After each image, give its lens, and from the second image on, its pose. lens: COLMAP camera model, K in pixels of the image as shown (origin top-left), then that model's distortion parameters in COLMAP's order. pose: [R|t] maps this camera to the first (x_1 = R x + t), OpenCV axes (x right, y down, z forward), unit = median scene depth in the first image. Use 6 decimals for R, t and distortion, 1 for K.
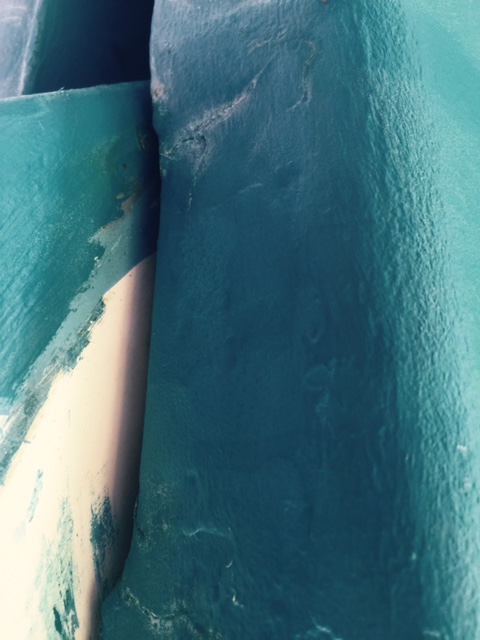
lens RADIAL K [[534.3, 0, 240.0], [0, 534.3, 320.0], [0, 0, 1]] dist [0.066613, -0.147236]
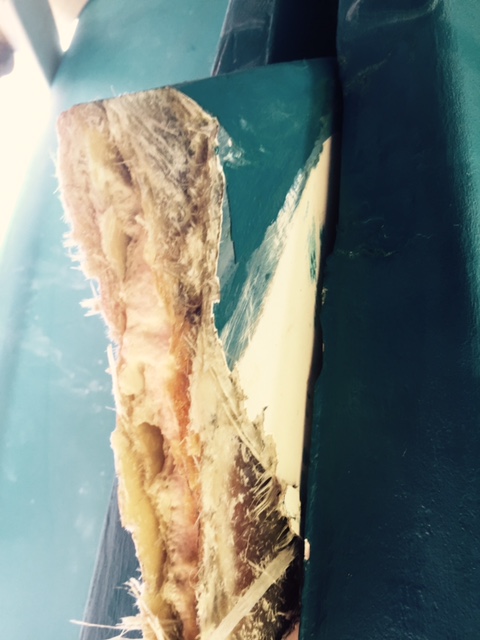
lens RADIAL K [[534.3, 0, 240.0], [0, 534.3, 320.0], [0, 0, 1]] dist [0.066613, -0.147236]
pose [[0.996931, 0.020236, -0.075619, -0.445462], [-0.019425, 0.999746, 0.011446, 0.761992], [0.075831, -0.009942, 0.997071, -1.527568]]
